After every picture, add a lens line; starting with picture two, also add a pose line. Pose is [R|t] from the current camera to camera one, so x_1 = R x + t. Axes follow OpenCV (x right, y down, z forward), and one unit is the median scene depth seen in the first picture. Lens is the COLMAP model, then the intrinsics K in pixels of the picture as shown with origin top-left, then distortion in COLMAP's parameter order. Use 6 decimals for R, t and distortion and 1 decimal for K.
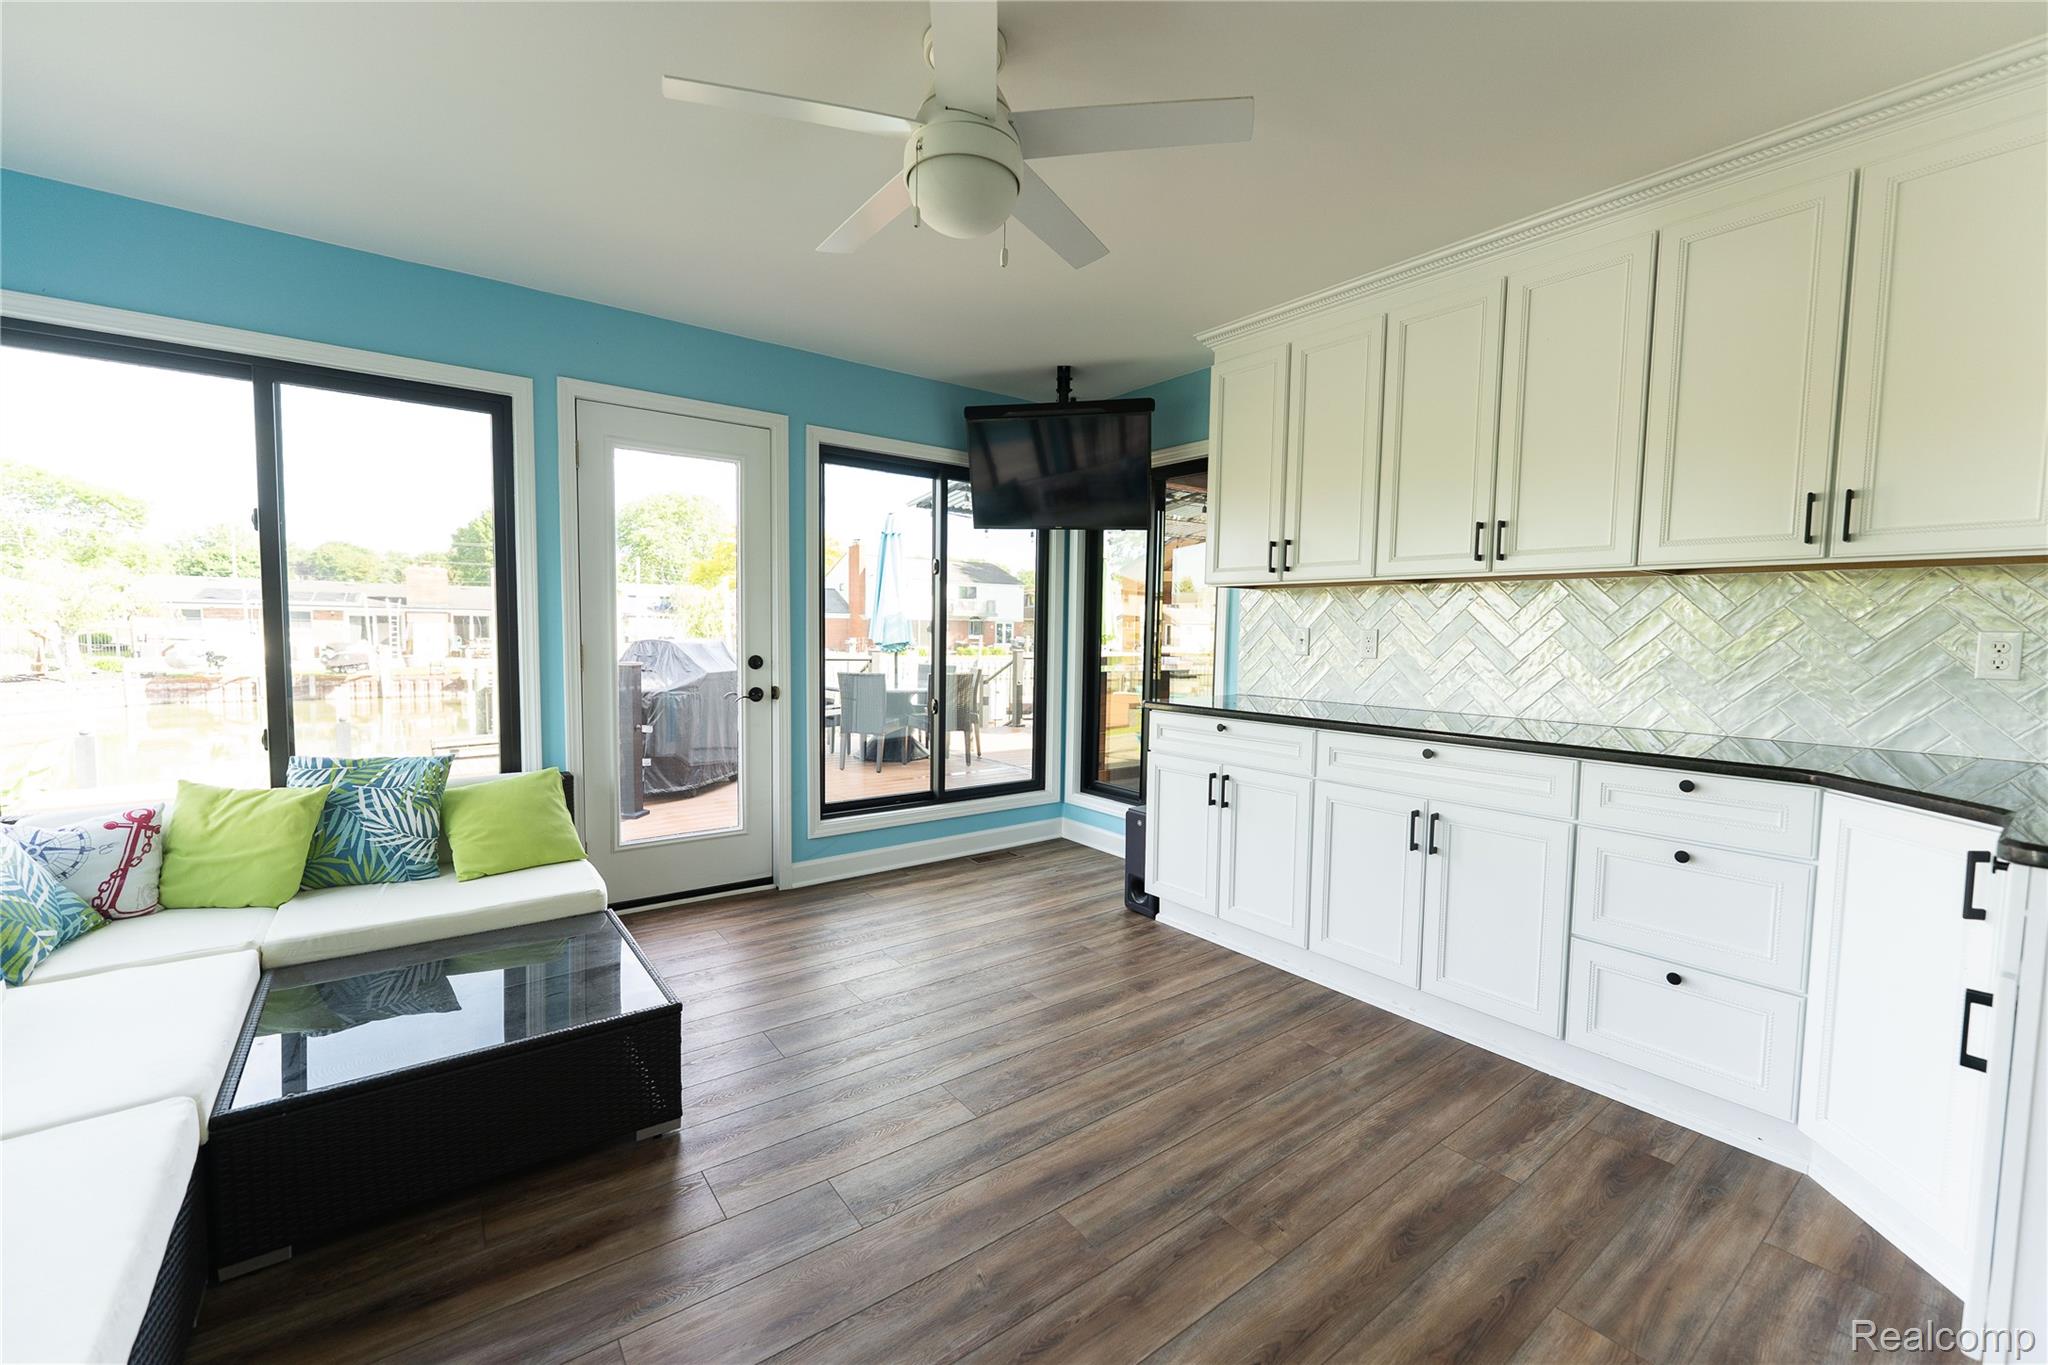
lens RADIAL K [[823.5, 0, 1027.6], [0, 823.5, 682.5], [0, 0, 1]] dist [0.002395, -0.001713]
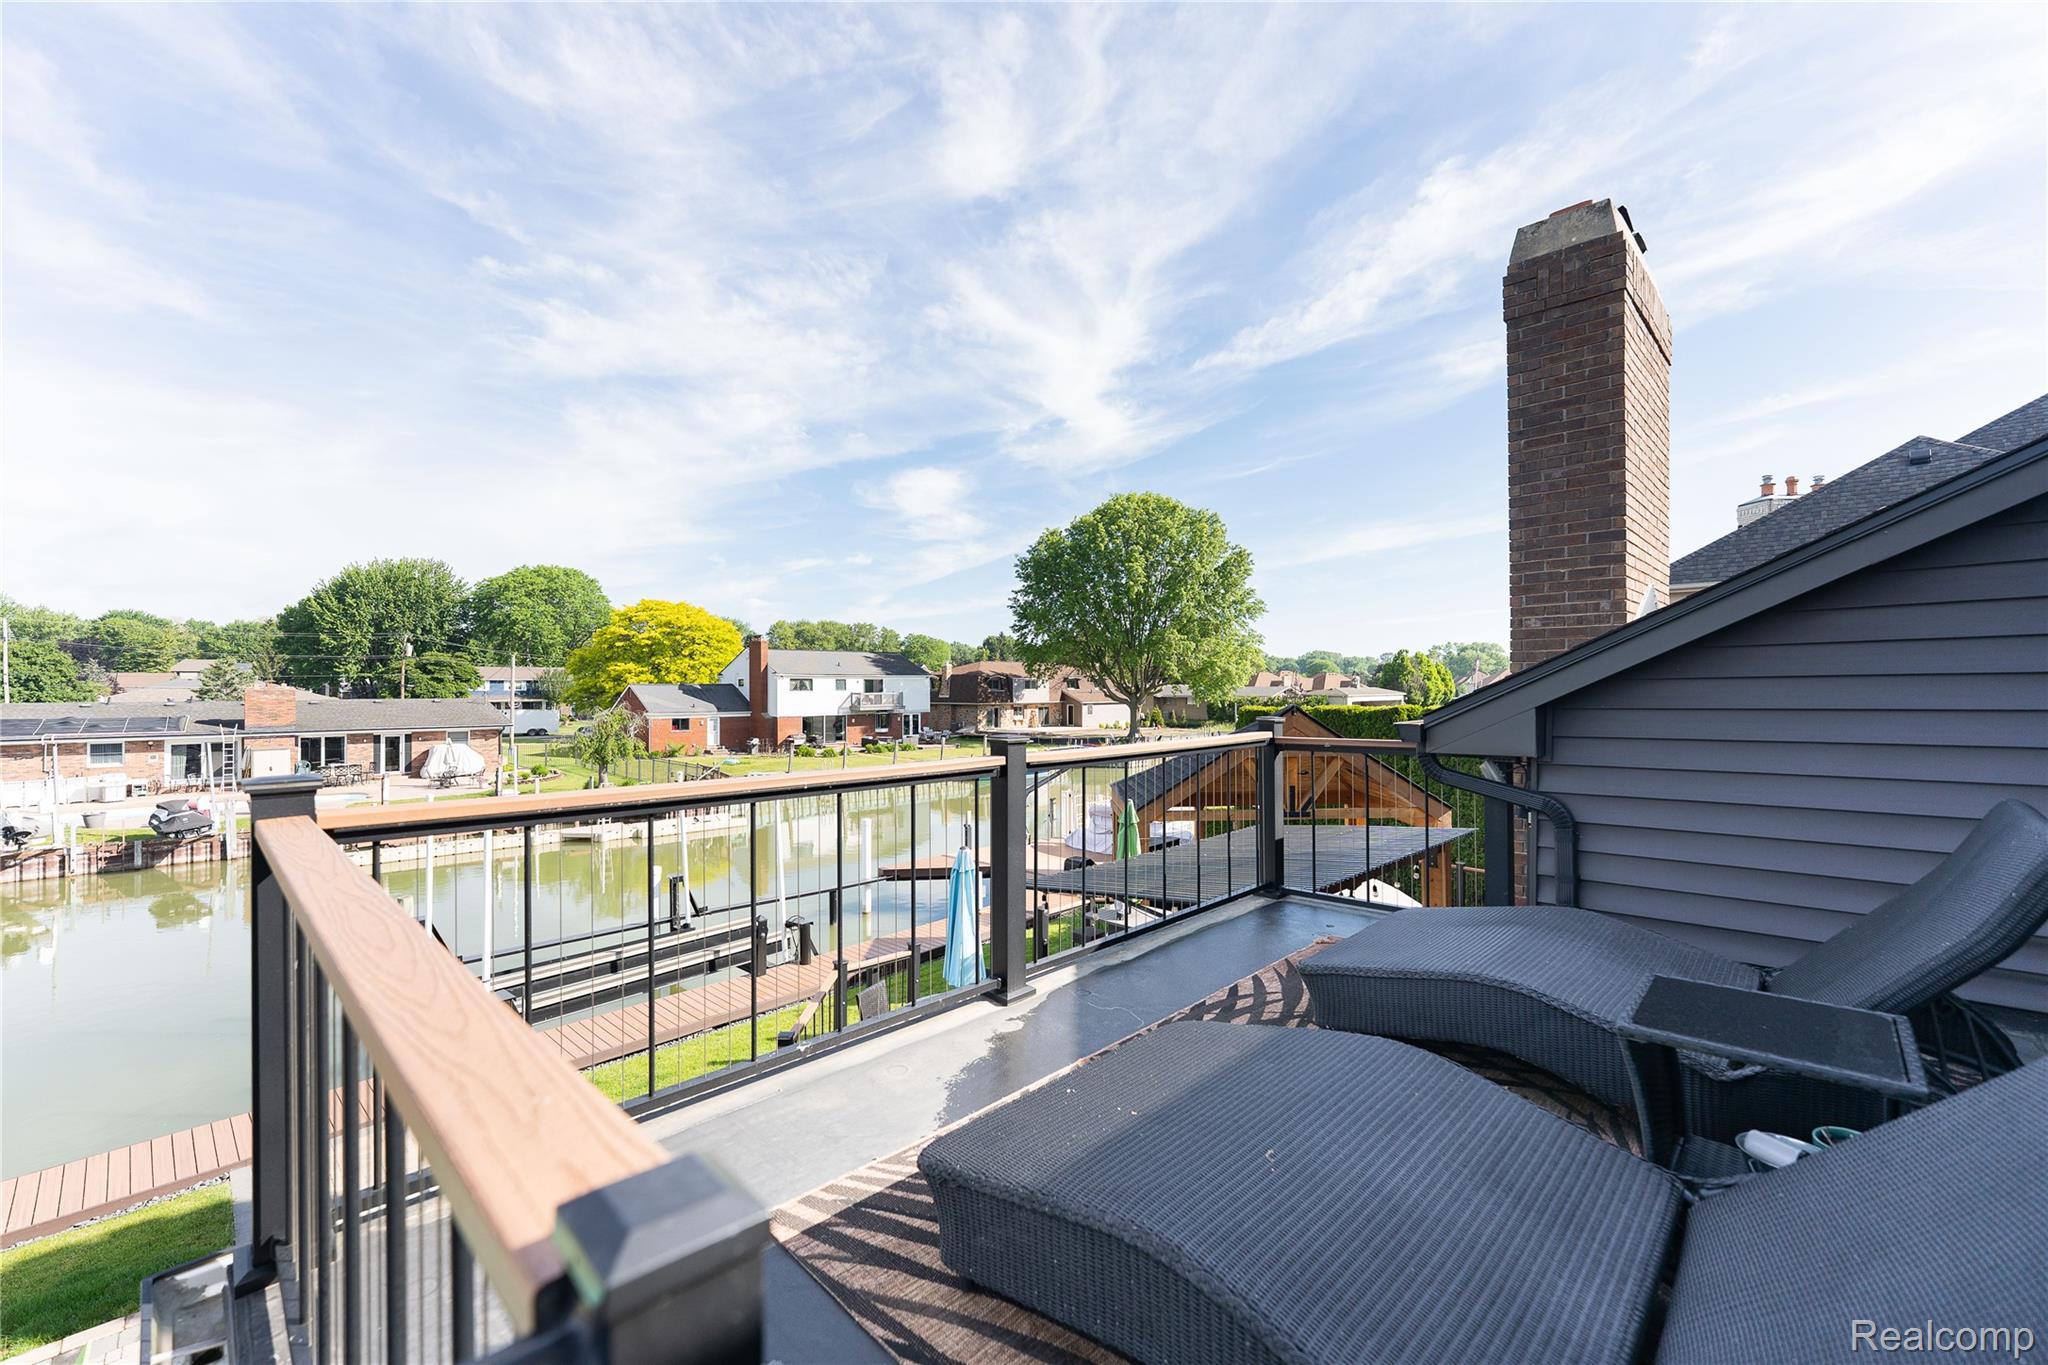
lens RADIAL K [[823.5, 0, 1025.7], [0, 823.5, 674.6], [0, 0, 1]] dist [0.002395, -0.001713]
pose [[0.990070, -0.024619, 0.138399, -0.583141], [0.034923, 0.996755, -0.072524, -0.882212], [-0.136165, 0.076637, 0.987718, 0.017041]]
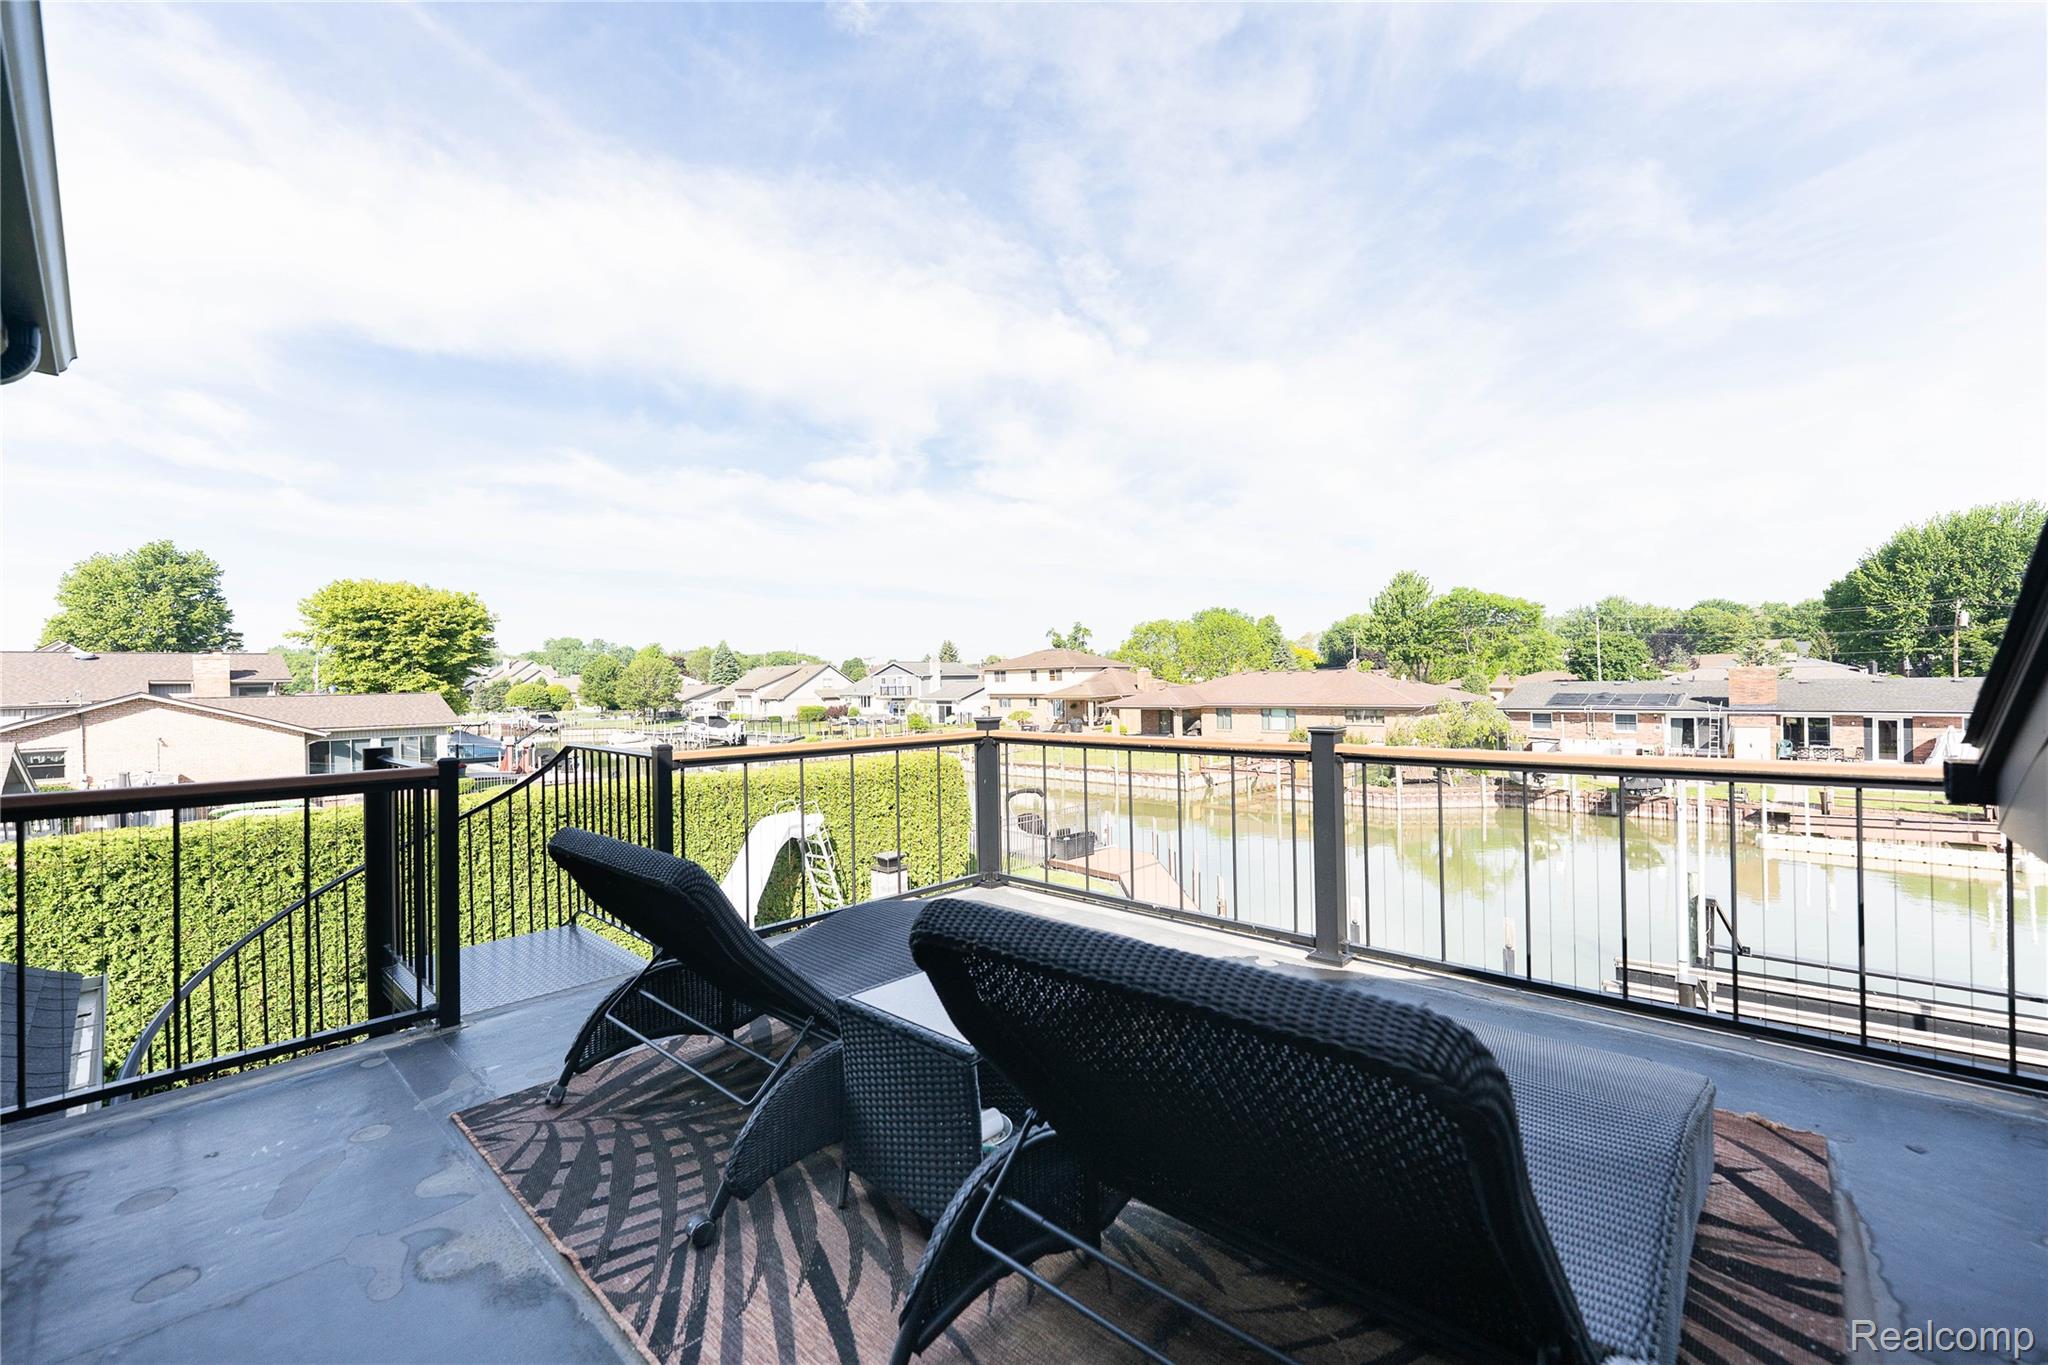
lens RADIAL K [[823.5, 0, 1028.5], [0, 823.5, 686.6], [0, 0, 1]] dist [0.002395, -0.001713]
pose [[0.179702, -0.019509, -0.983528, 0.605338], [-0.039535, 0.998852, -0.027036, -0.887727], [0.982926, 0.043742, 0.178724, 0.446857]]
